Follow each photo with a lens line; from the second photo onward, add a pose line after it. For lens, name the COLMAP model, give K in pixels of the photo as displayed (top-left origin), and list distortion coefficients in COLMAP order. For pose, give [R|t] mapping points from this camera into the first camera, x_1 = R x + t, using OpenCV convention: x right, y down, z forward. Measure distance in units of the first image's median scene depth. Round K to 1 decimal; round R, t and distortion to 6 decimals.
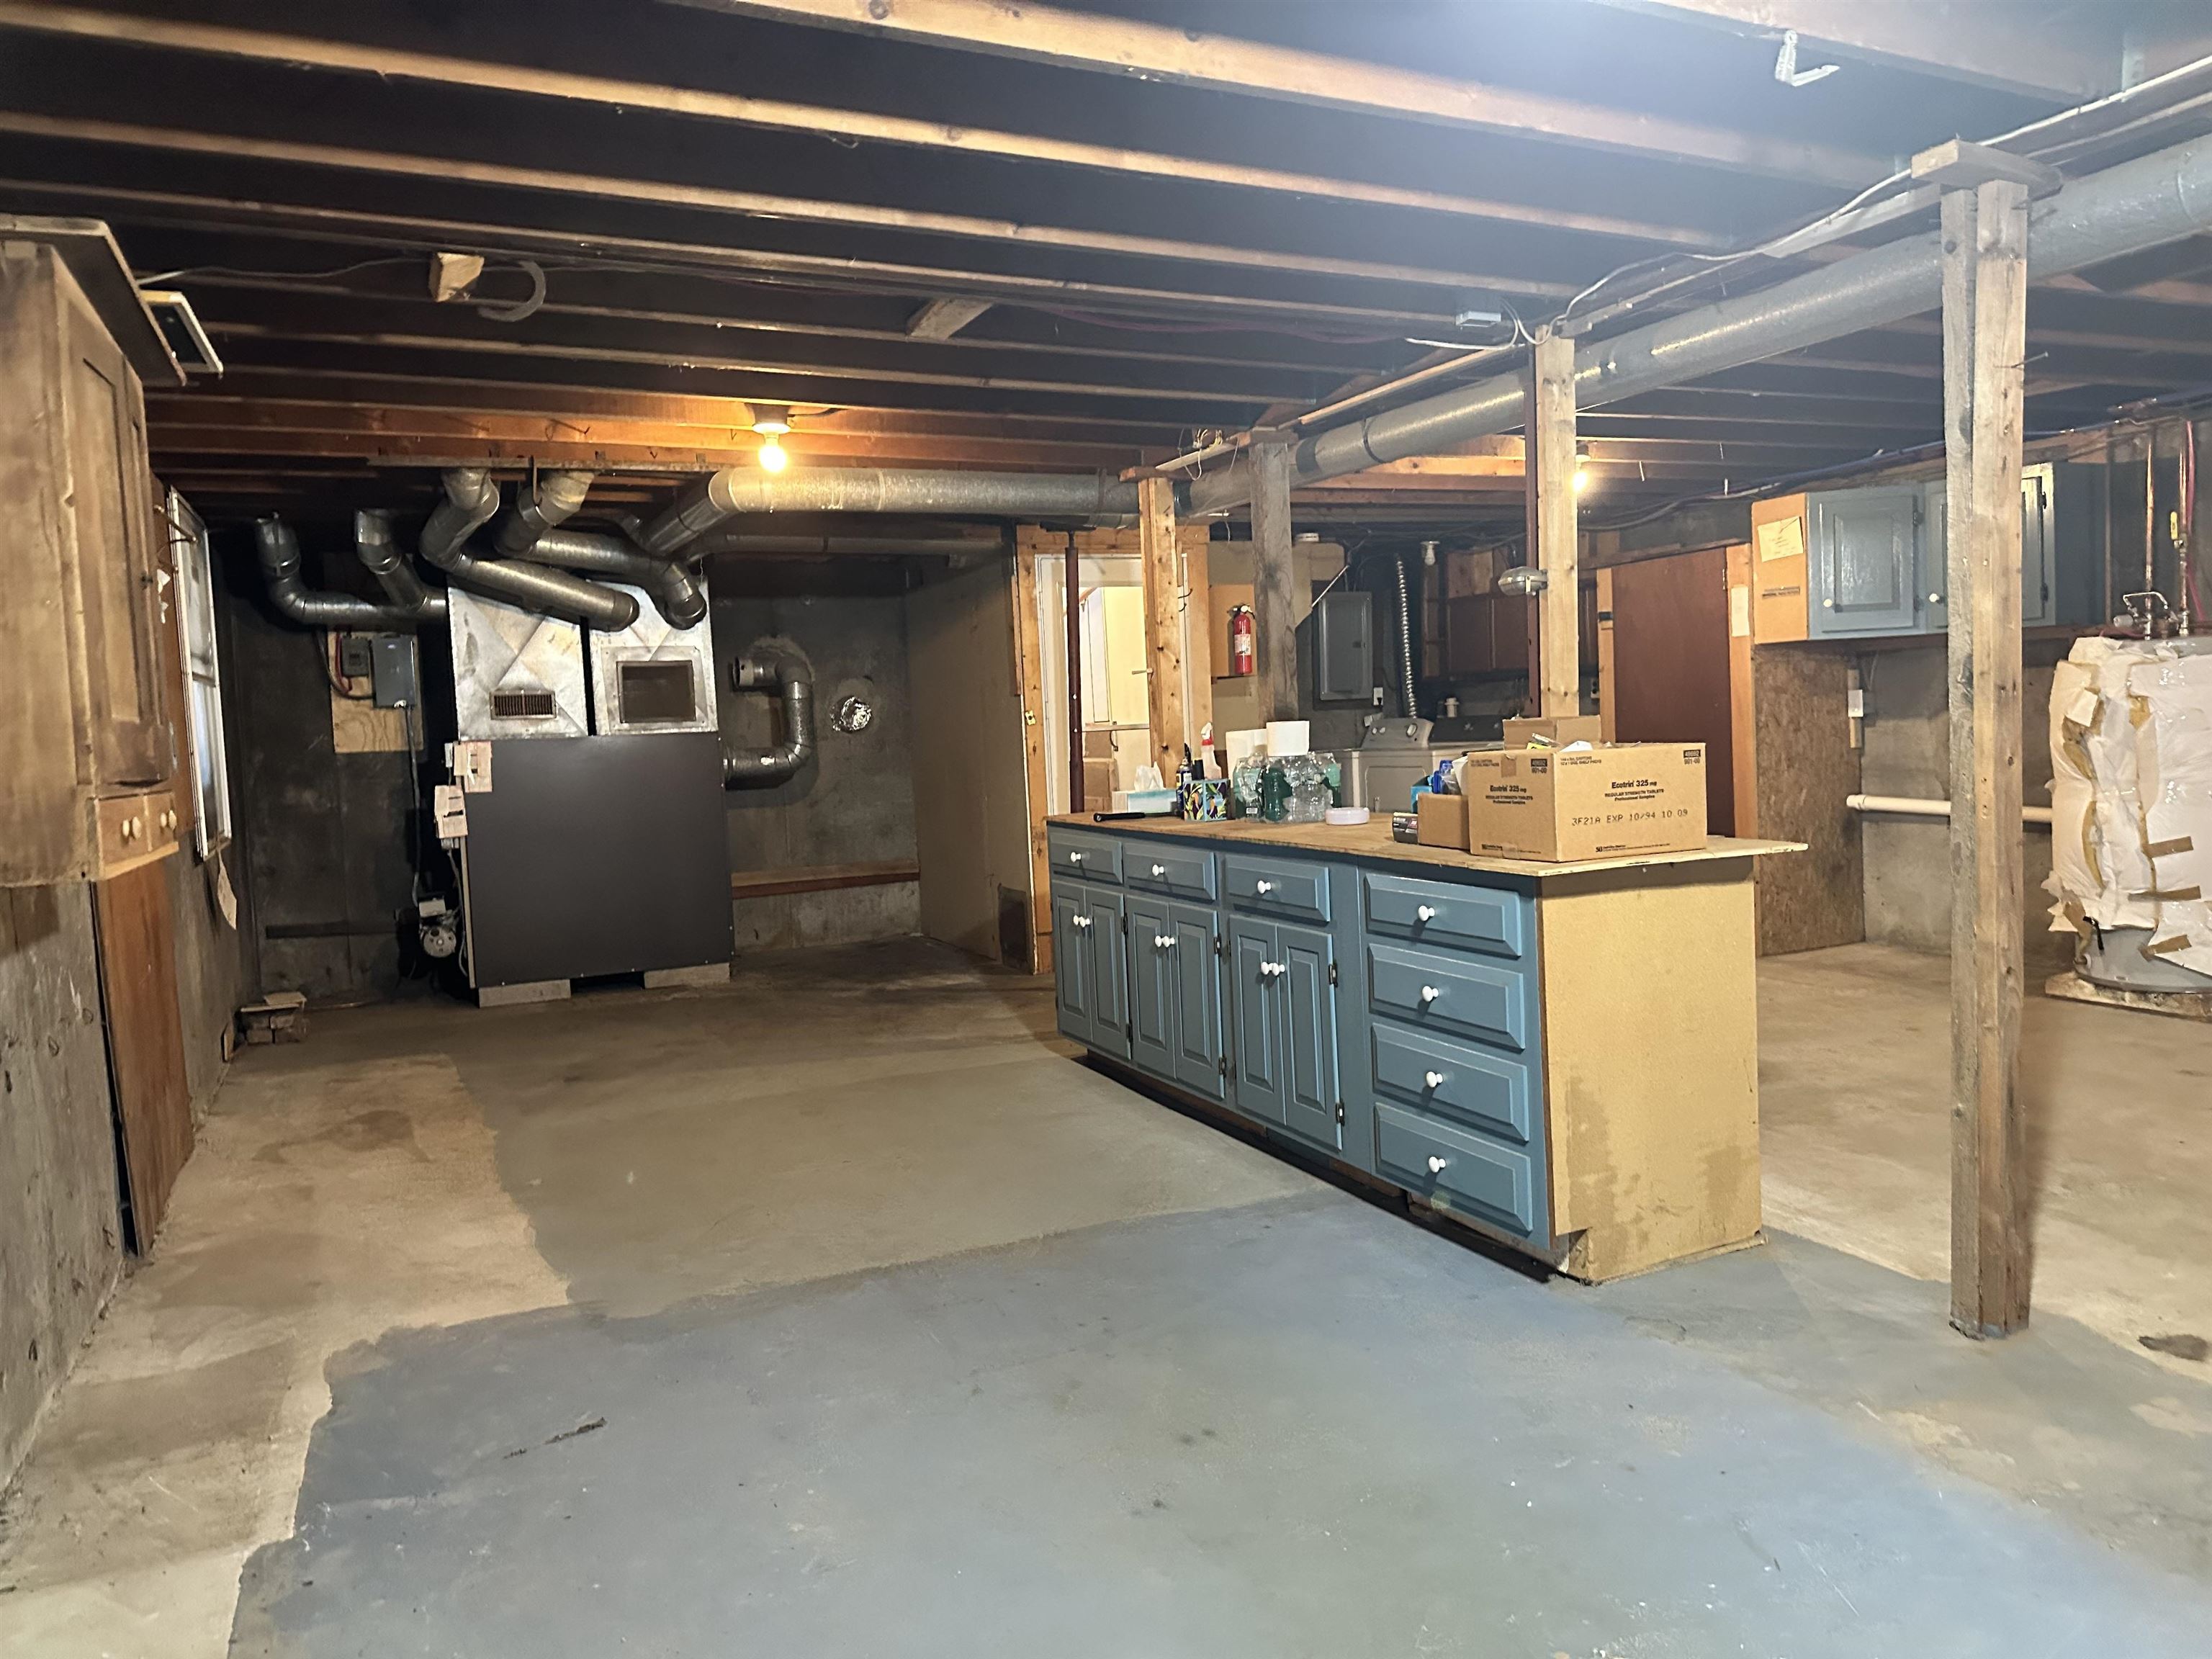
lens RADIAL K [[1535.1, 0, 1106.0], [0, 1535.1, 829.5], [0, 0, 1]] dist [0.012093, -0.005934]
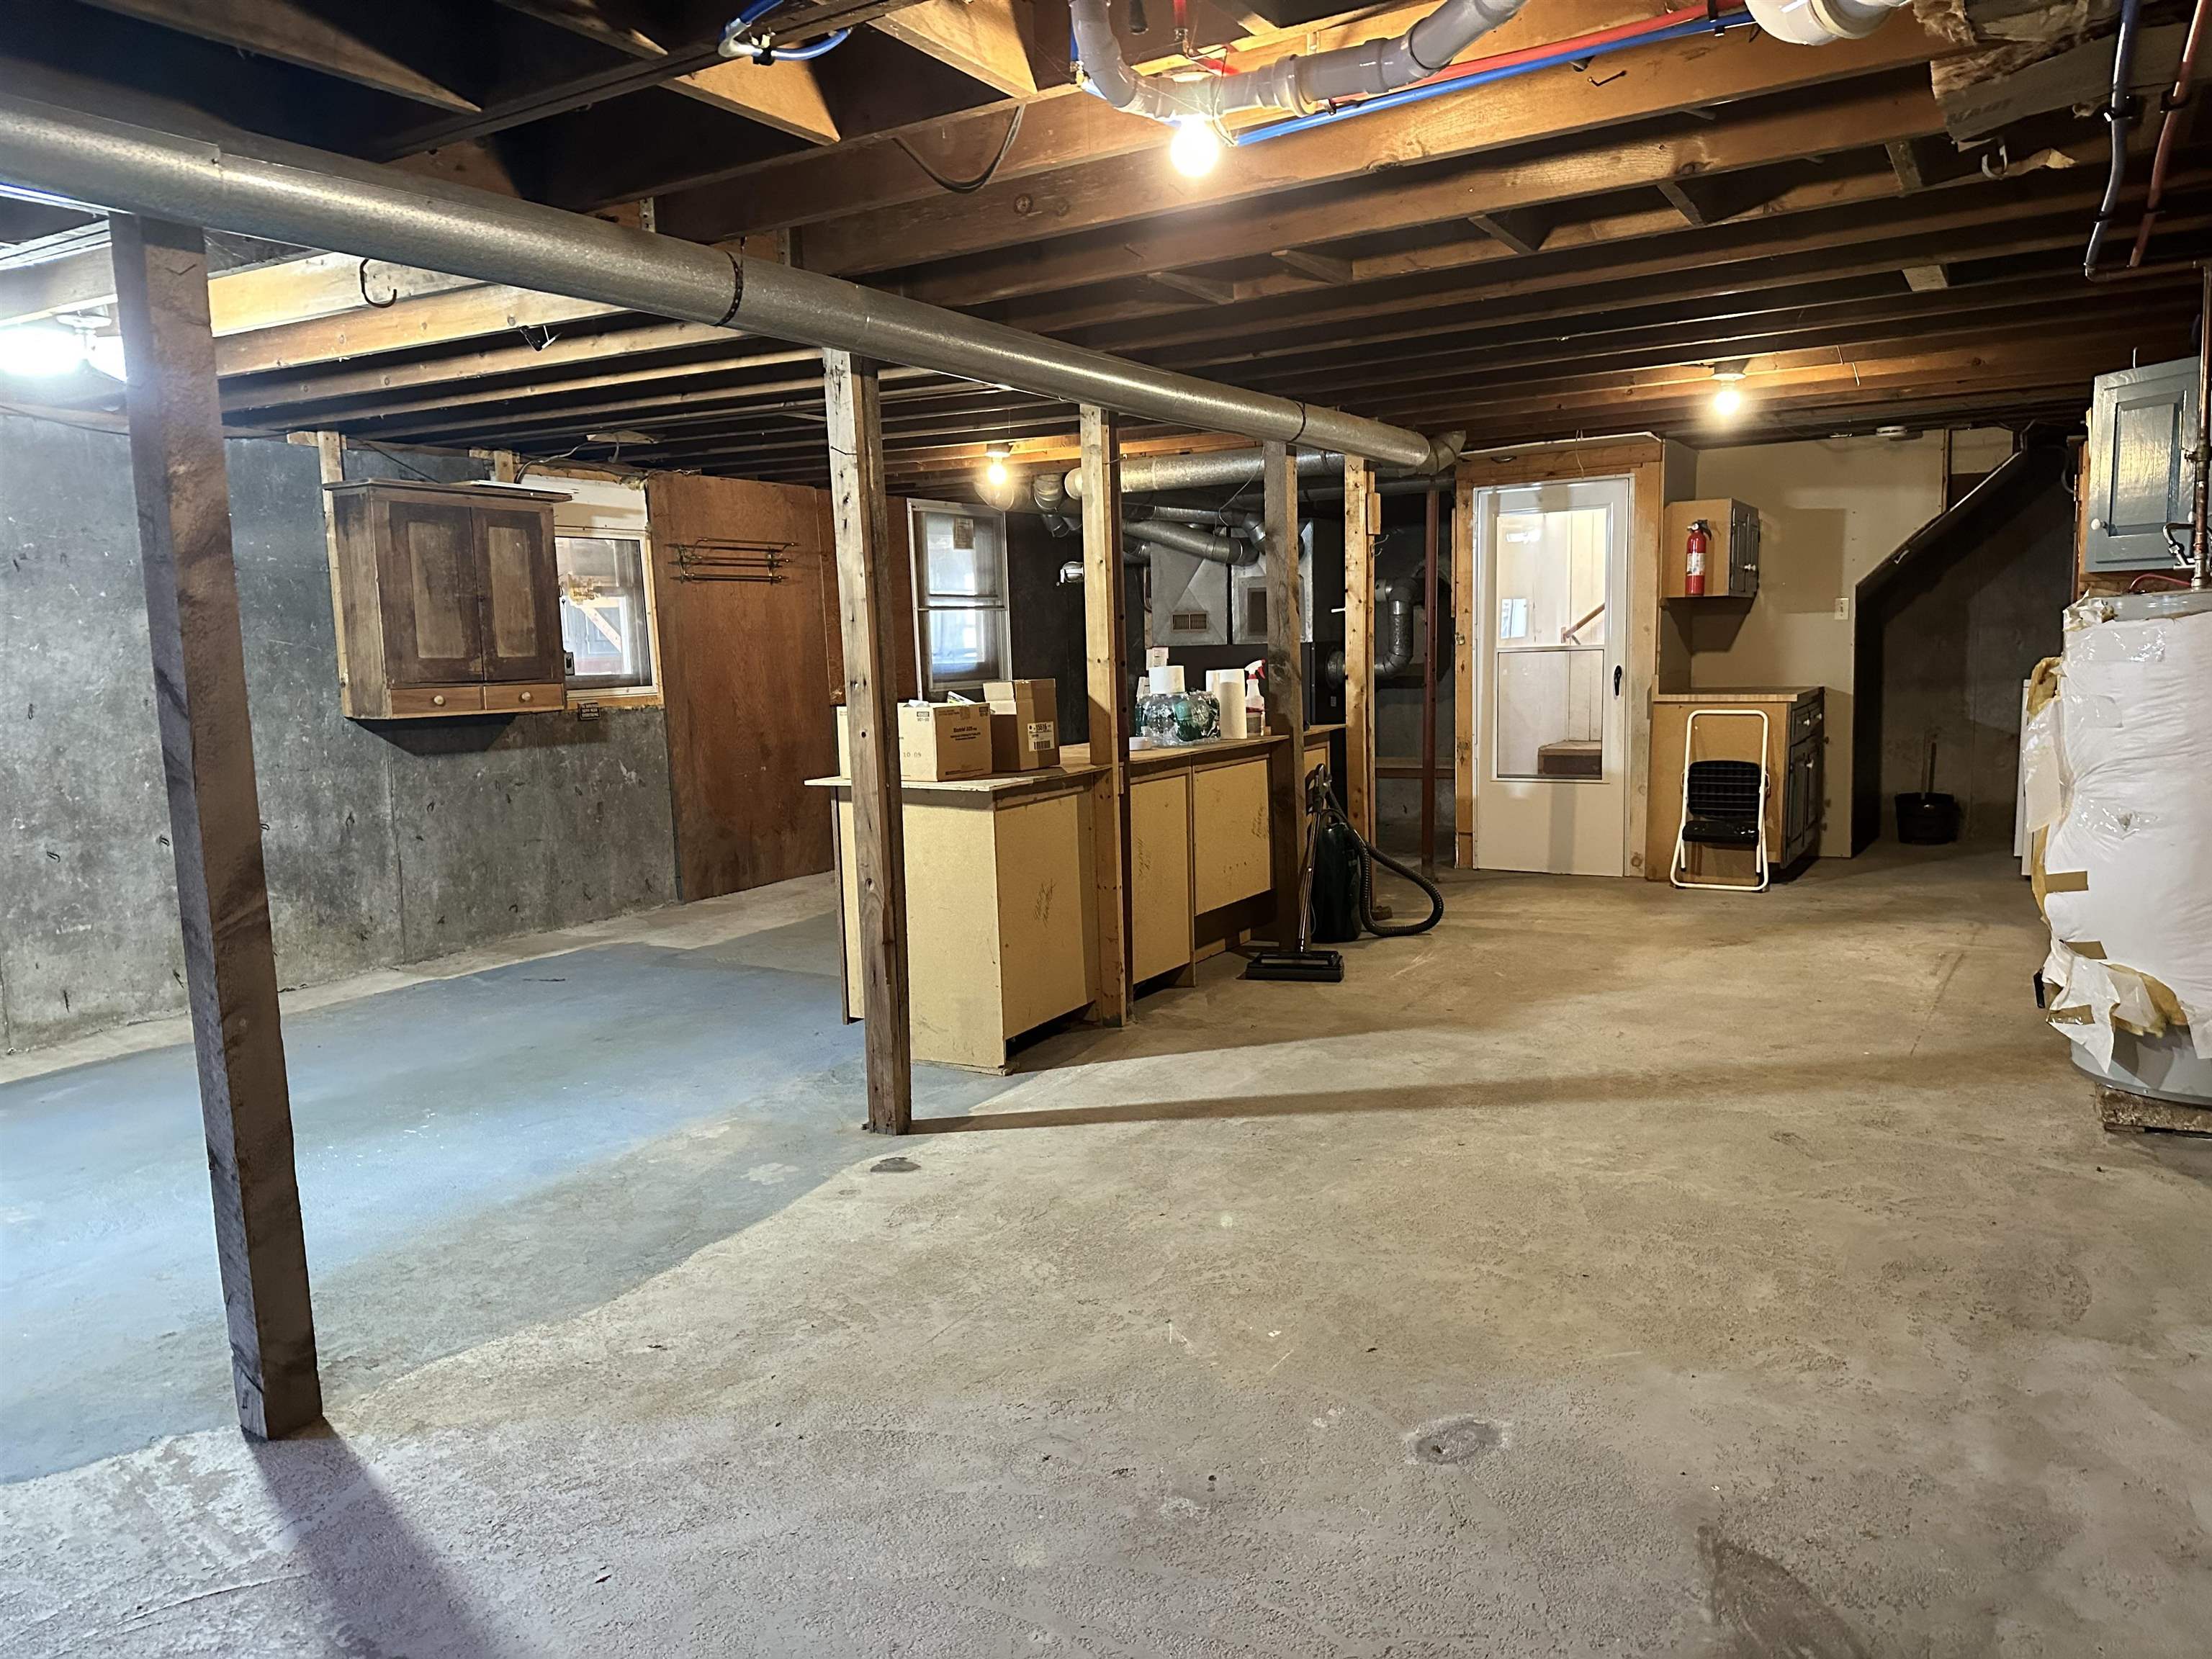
lens RADIAL K [[1510.1, 0, 1107.0], [0, 1510.1, 813.7], [0, 0, 1]] dist [0.125945, -0.184255]
pose [[0.551073, 0.115701, -0.826397, 1.544599], [-0.045594, 0.993036, 0.108628, -0.110405], [0.833211, -0.022183, 0.552510, 0.336617]]
